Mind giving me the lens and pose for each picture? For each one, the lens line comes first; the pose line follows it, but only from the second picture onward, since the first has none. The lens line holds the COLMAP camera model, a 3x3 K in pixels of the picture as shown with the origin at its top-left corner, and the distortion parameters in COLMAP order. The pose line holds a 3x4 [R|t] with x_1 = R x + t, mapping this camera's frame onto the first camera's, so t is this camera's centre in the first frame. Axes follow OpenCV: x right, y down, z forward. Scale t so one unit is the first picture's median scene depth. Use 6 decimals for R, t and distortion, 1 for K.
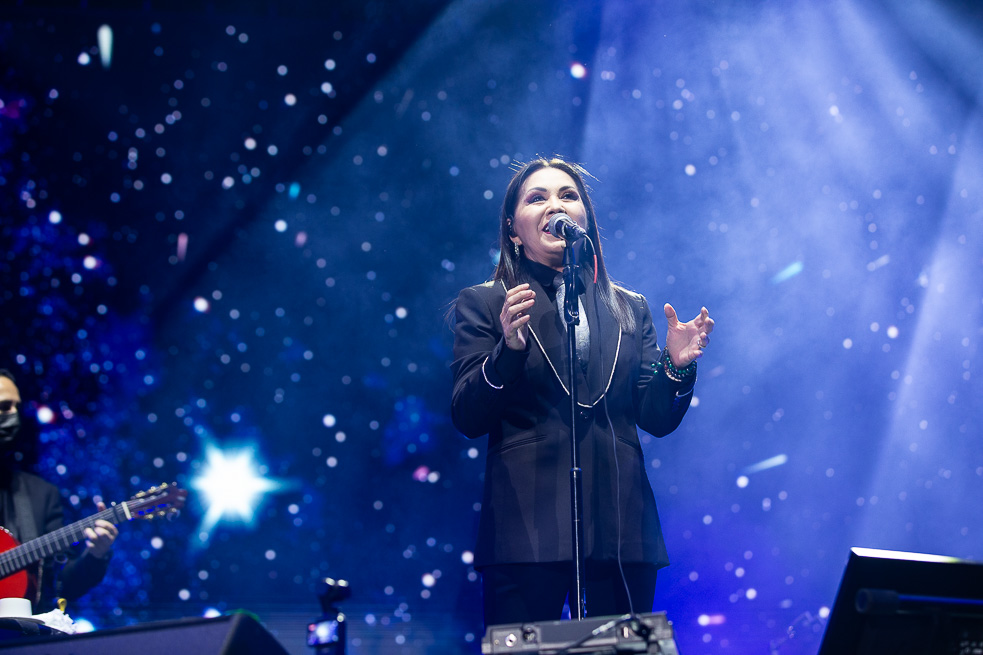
lens RADIAL K [[2080.7, 0, 500.2], [0, 2080.7, 332.4], [0, 0, 1]] dist [0.057474, 0.000000]
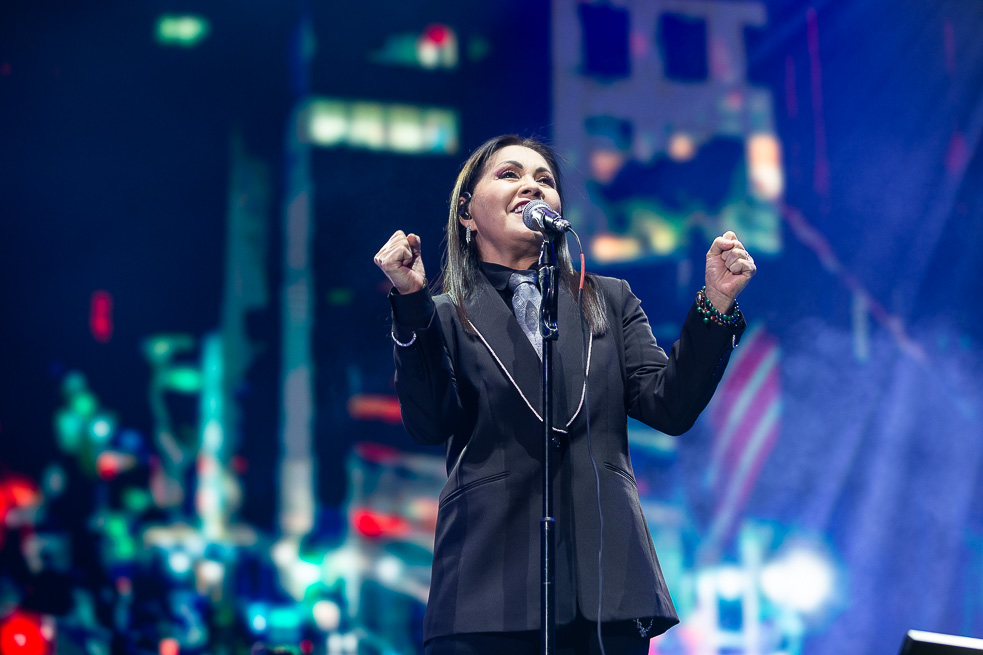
lens RADIAL K [[2834.5, 0, 491.8], [0, 2834.5, 327.6], [0, 0, 1]] dist [-0.112358, 0.000000]
pose [[0.999452, 0.030104, 0.013739, -0.005924], [-0.029982, 0.999510, -0.009037, 0.012118], [-0.014005, 0.008620, 0.999865, -0.232028]]
